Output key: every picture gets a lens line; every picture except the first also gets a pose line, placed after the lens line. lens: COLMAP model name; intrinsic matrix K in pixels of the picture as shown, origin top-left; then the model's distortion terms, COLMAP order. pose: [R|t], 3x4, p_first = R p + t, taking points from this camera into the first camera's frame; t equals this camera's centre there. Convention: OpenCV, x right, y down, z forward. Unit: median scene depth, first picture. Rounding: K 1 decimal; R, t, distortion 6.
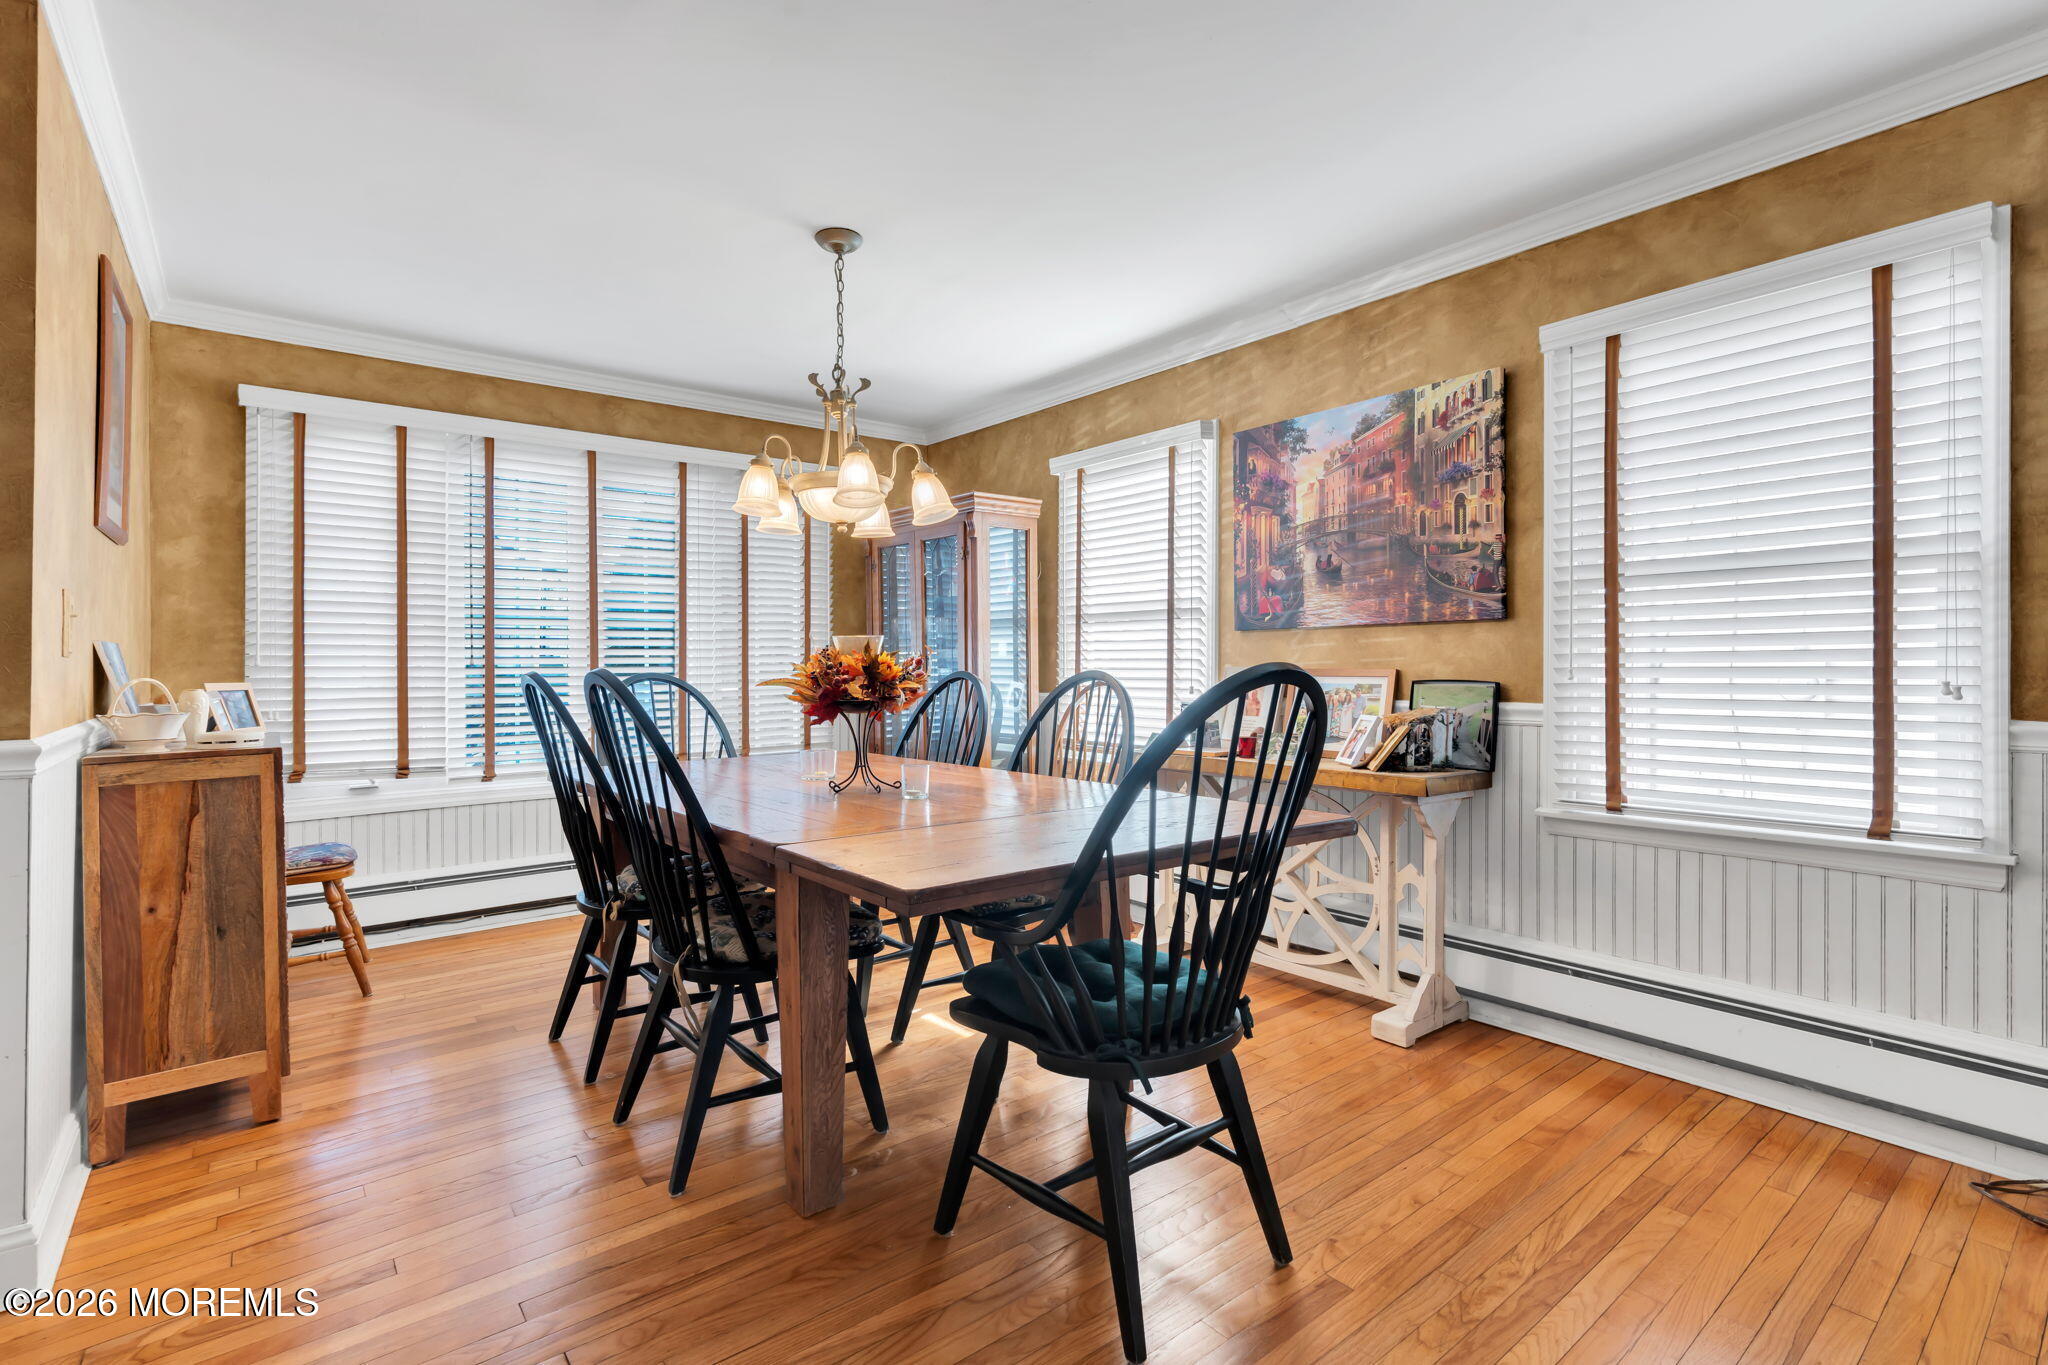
lens RADIAL K [[934.7, 0, 1020.6], [0, 934.7, 675.9], [0, 0, 1]] dist [0.001298, -0.000146]
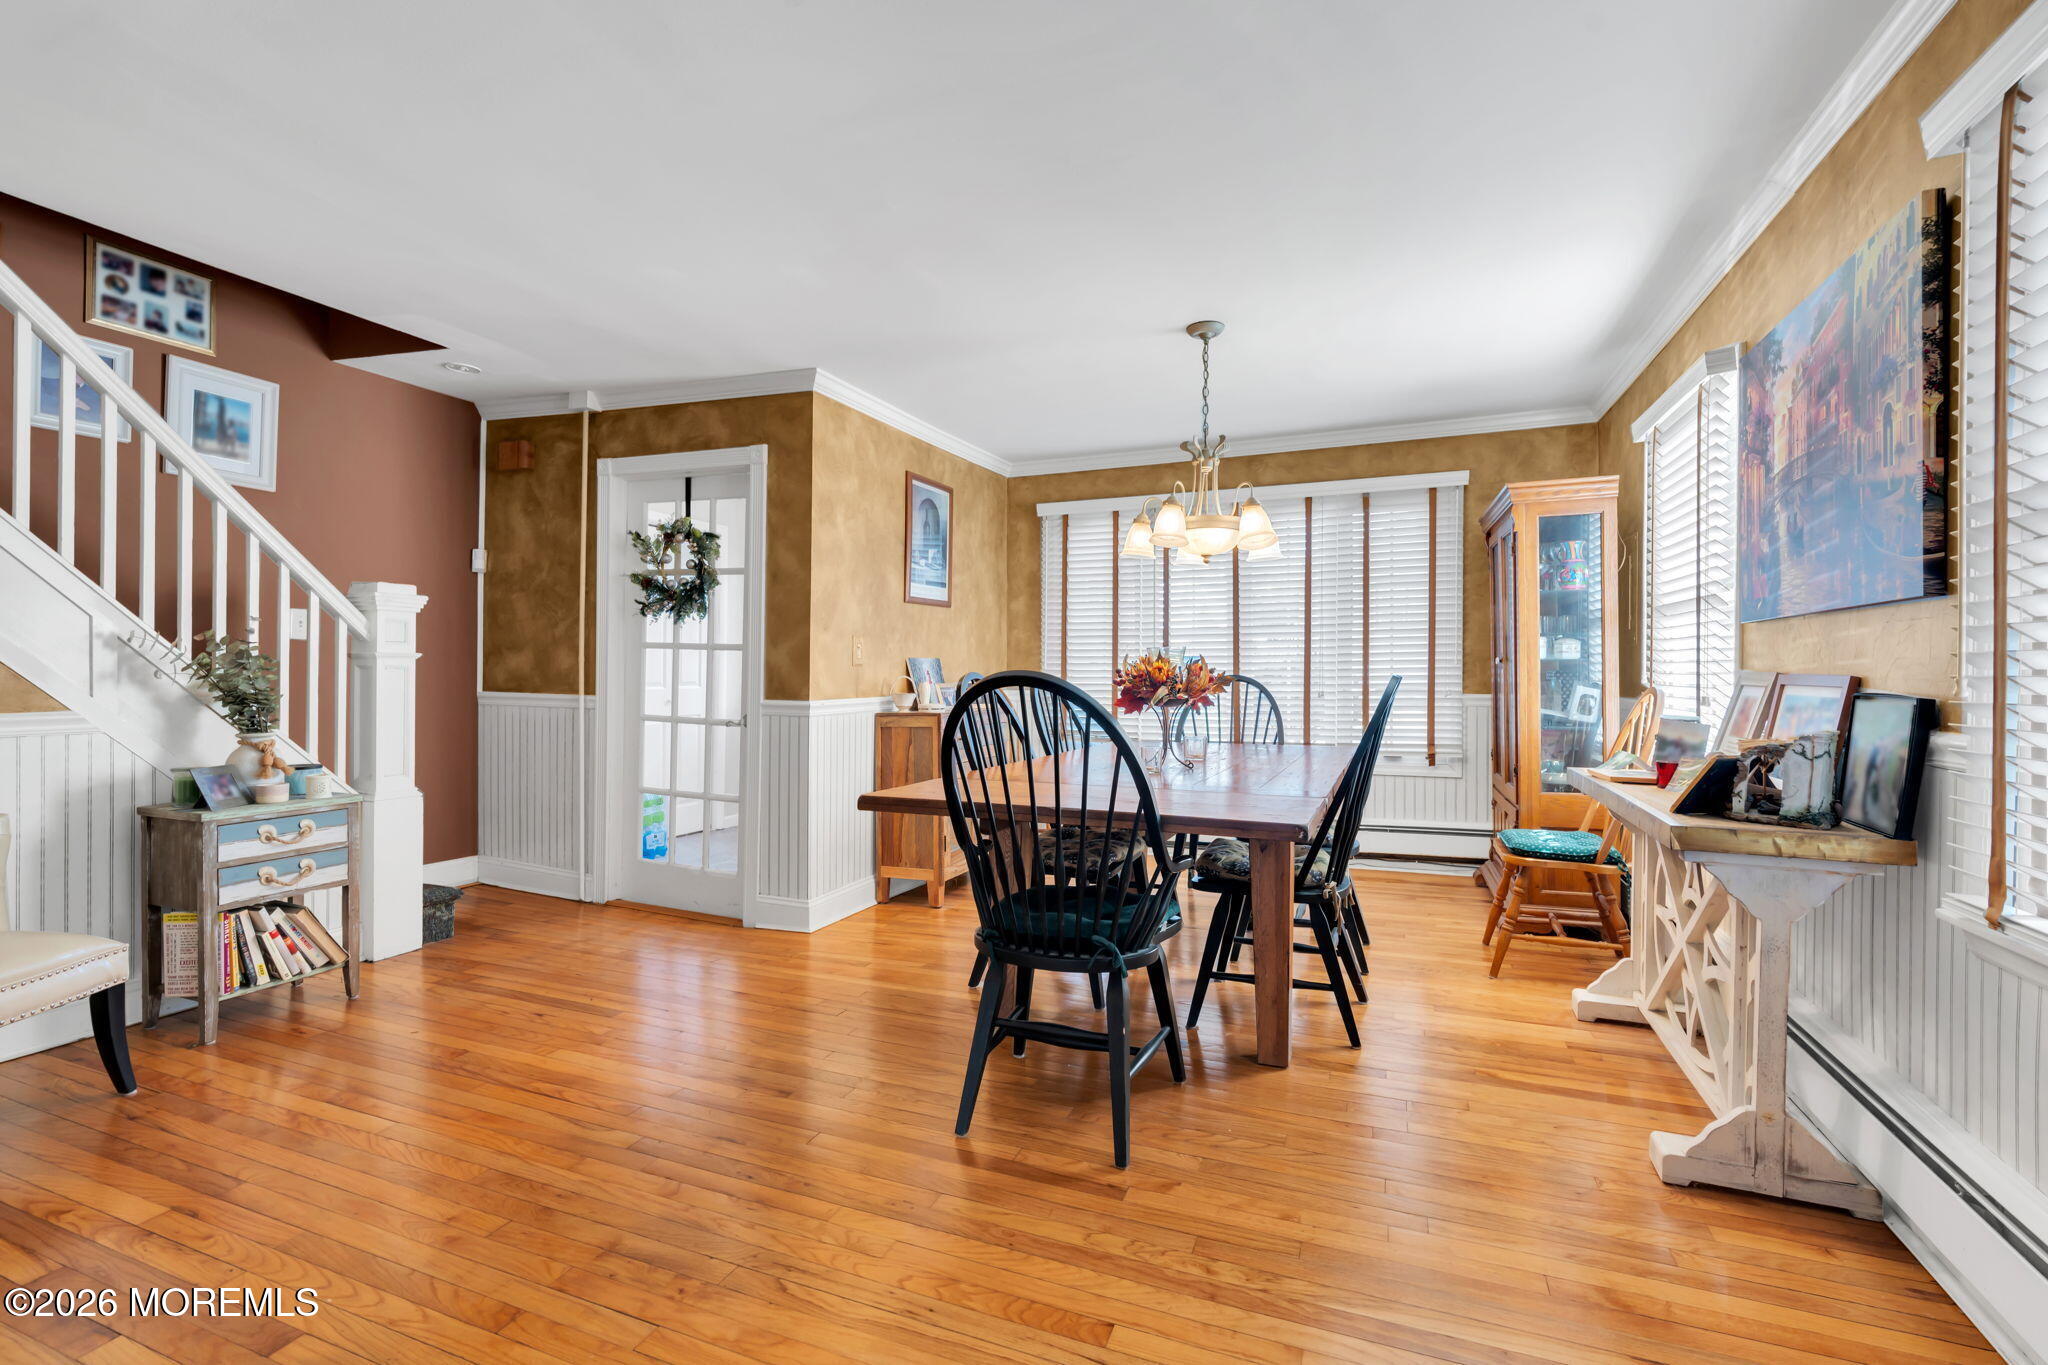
lens RADIAL K [[934.7, 0, 1060.7], [0, 934.7, 673.2], [0, 0, 1]] dist [0.001298, -0.000146]
pose [[0.512009, 0.004654, -0.858968, 0.743142], [-0.007350, 0.999972, 0.001037, -0.005885], [0.858949, 0.005782, 0.512029, 0.185539]]
